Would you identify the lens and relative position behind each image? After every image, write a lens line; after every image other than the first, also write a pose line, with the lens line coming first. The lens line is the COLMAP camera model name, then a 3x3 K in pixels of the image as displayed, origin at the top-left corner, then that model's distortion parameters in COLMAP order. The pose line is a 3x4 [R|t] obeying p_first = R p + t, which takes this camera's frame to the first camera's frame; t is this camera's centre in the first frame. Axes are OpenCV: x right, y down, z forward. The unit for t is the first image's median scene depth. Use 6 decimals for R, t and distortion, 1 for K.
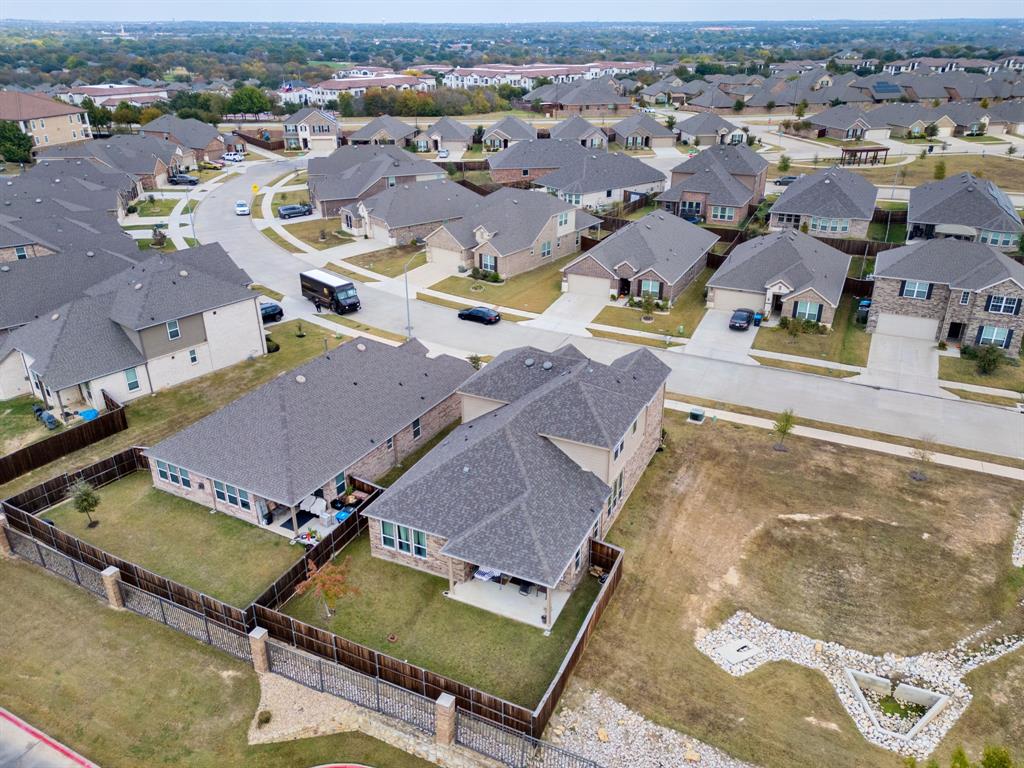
lens RADIAL K [[752.1, 0, 511.4], [0, 752.1, 388.7], [0, 0, 1]] dist [0.065422, -0.059570]
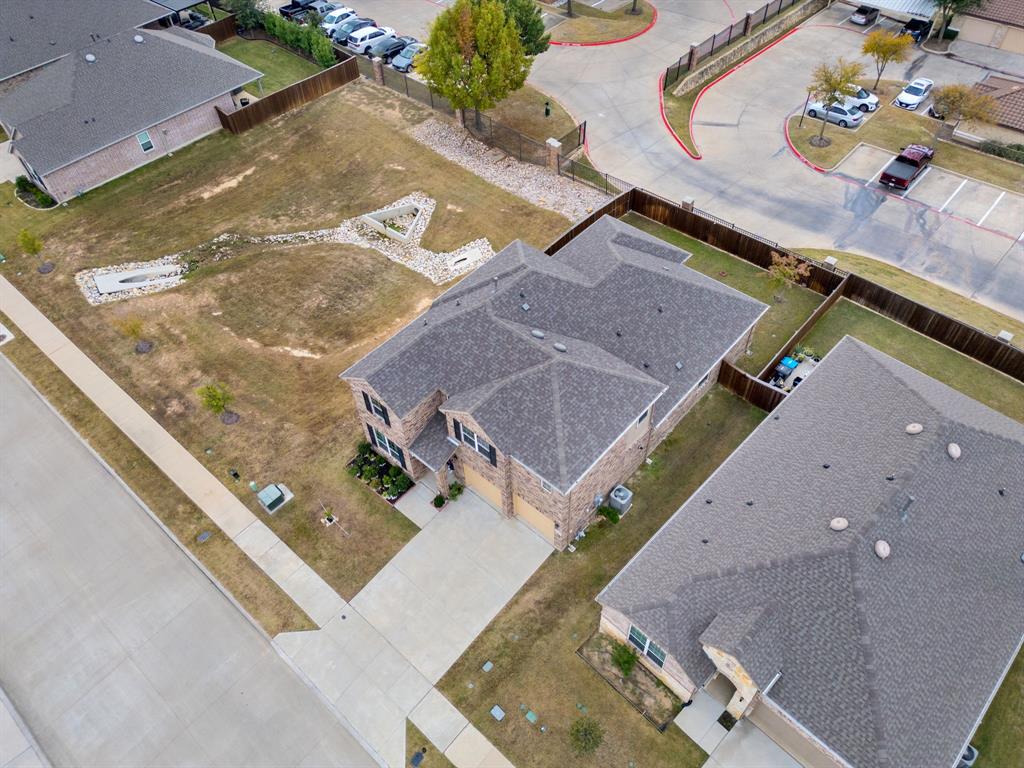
lens RADIAL K [[711.9, 0, 516.4], [0, 711.9, 388.8], [0, 0, 1]] dist [0.057809, -0.040055]
pose [[-0.963081, -0.181876, 0.198482, -0.065305], [0.146110, 0.266112, 0.952804, -0.578281], [-0.226111, 0.946628, -0.229714, 1.063898]]
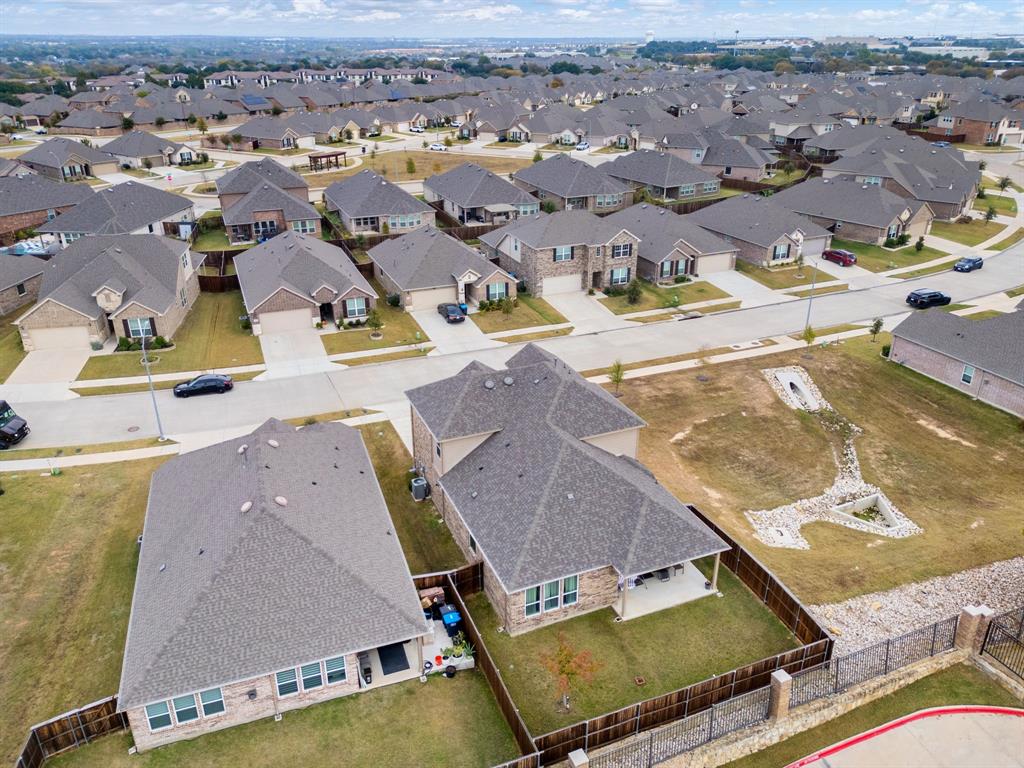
lens RADIAL K [[752.1, 0, 509.4], [0, 752.1, 389.7], [0, 0, 1]] dist [0.065422, -0.059570]
pose [[0.669002, -0.311353, 0.674904, -0.539911], [0.321778, 0.939852, 0.114617, -0.116330], [-0.669997, 0.140490, 0.728949, 0.254826]]
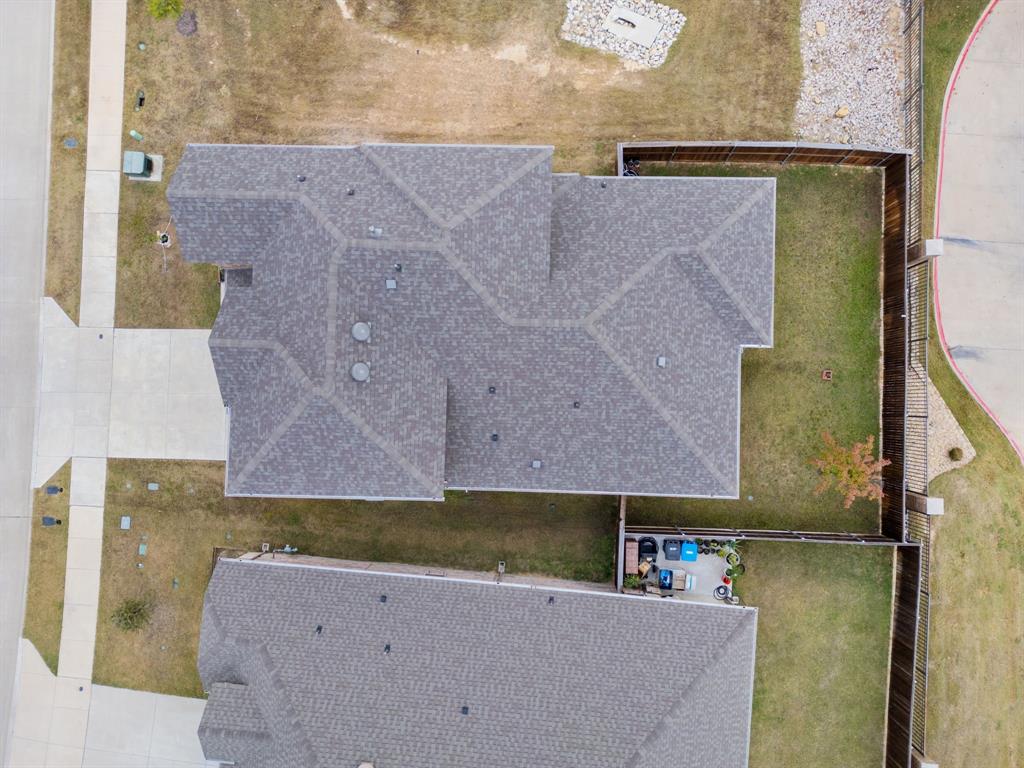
lens RADIAL K [[711.9, 0, 510.3], [0, 711.9, 382.8], [0, 0, 1]] dist [0.057809, -0.040055]
pose [[-0.409351, -0.911237, 0.045599, -0.039216], [0.433273, -0.150168, 0.888664, -0.364705], [-0.802936, 0.383532, 0.456286, 0.632040]]
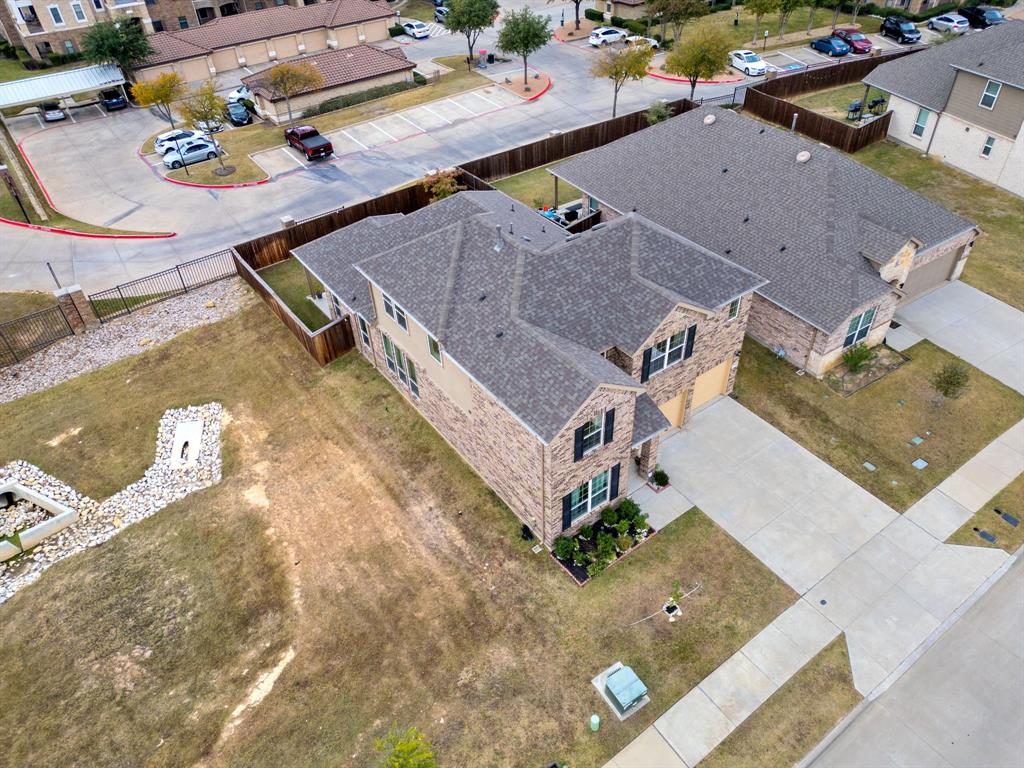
lens RADIAL K [[711.9, 0, 516.8], [0, 711.9, 385.0], [0, 0, 1]] dist [0.057809, -0.040055]
pose [[-0.469989, 0.591798, -0.654893, 0.444925], [-0.346216, 0.558891, 0.753509, -0.327652], [0.811939, 0.580876, -0.057783, 0.937440]]
